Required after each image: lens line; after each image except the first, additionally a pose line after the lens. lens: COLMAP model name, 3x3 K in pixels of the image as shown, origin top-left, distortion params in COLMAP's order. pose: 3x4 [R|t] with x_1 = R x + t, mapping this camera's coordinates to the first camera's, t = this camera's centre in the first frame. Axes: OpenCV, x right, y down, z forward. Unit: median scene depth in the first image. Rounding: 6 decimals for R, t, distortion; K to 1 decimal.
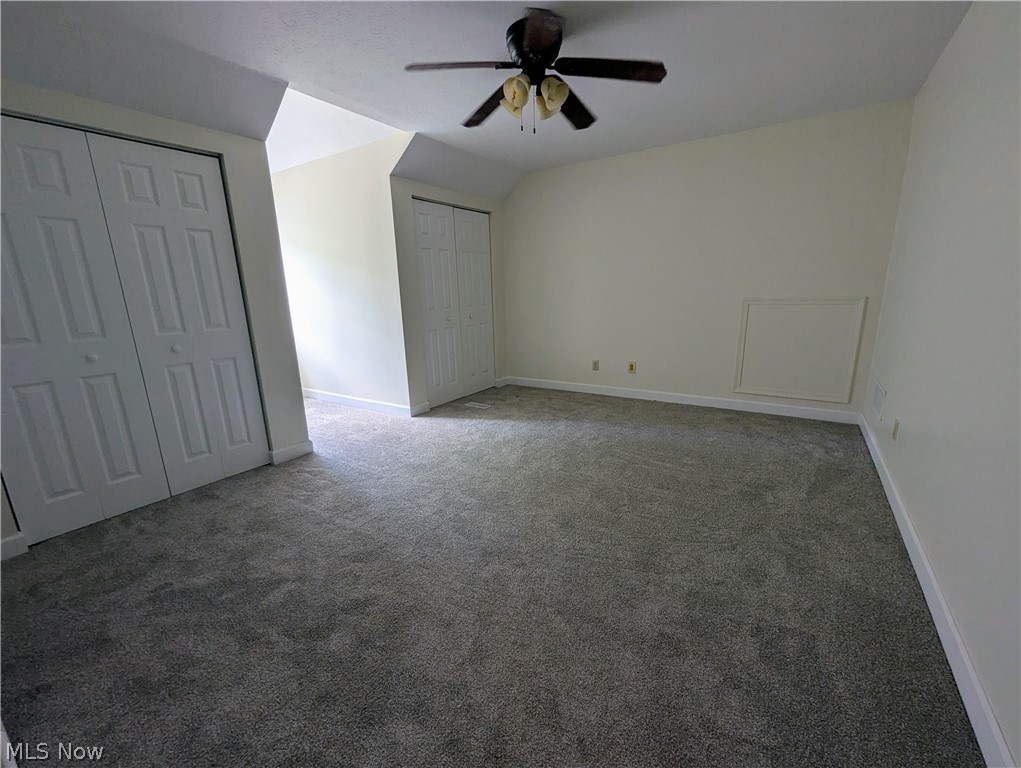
lens RADIAL K [[437.6, 0, 523.2], [0, 437.6, 386.4], [0, 0, 1]] dist [0.003779, 0.000264]
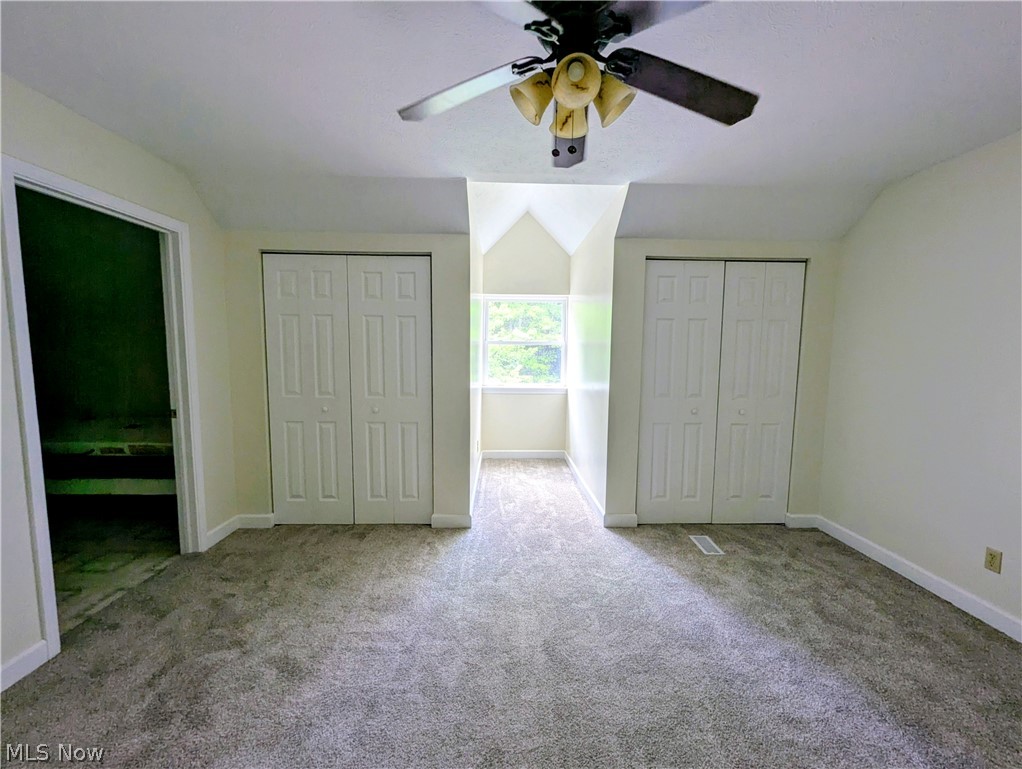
lens RADIAL K [[446.9, 0, 511.0], [0, 446.9, 384.5], [0, 0, 1]] dist [0.000885, 0.000164]
pose [[0.556655, 0.101925, -0.824467, 0.331376], [-0.207786, 0.977982, -0.019388, -0.149149], [0.804338, 0.182105, 0.565577, 0.407142]]
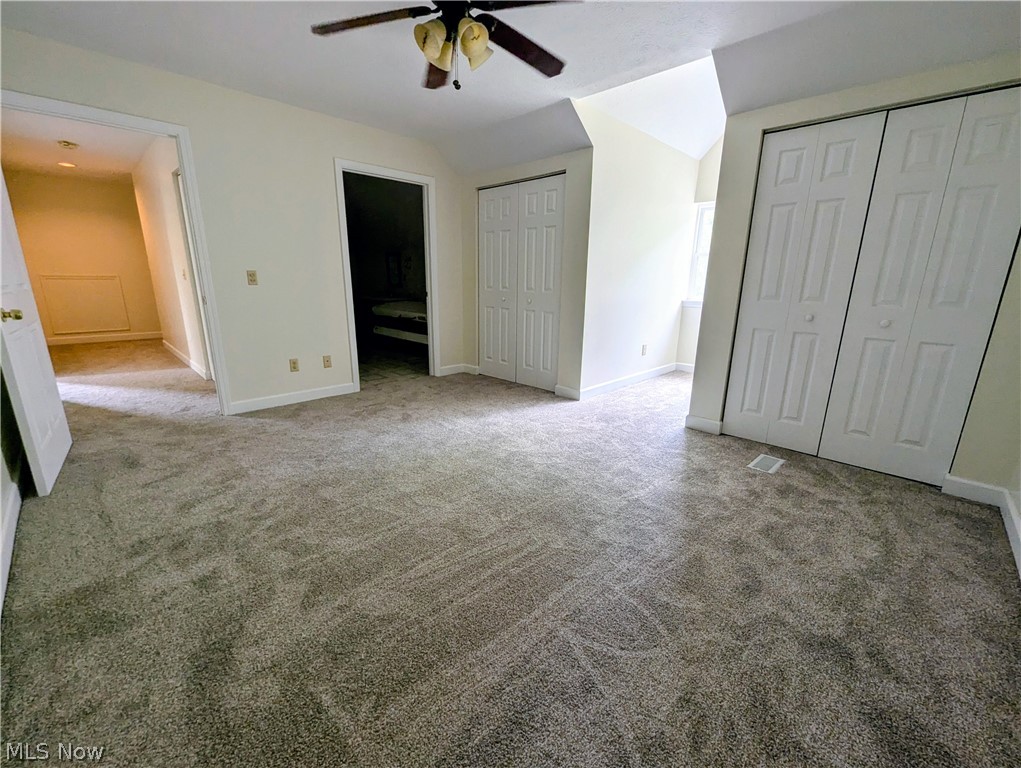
lens RADIAL K [[425.3, 0, 506.9], [0, 425.3, 393.3], [0, 0, 1]] dist [-0.004219, -0.000384]
pose [[-0.217922, 0.278216, -0.935471, 0.615779], [-0.224391, 0.918546, 0.325456, -0.193663], [0.949820, 0.280835, -0.137742, 0.879936]]
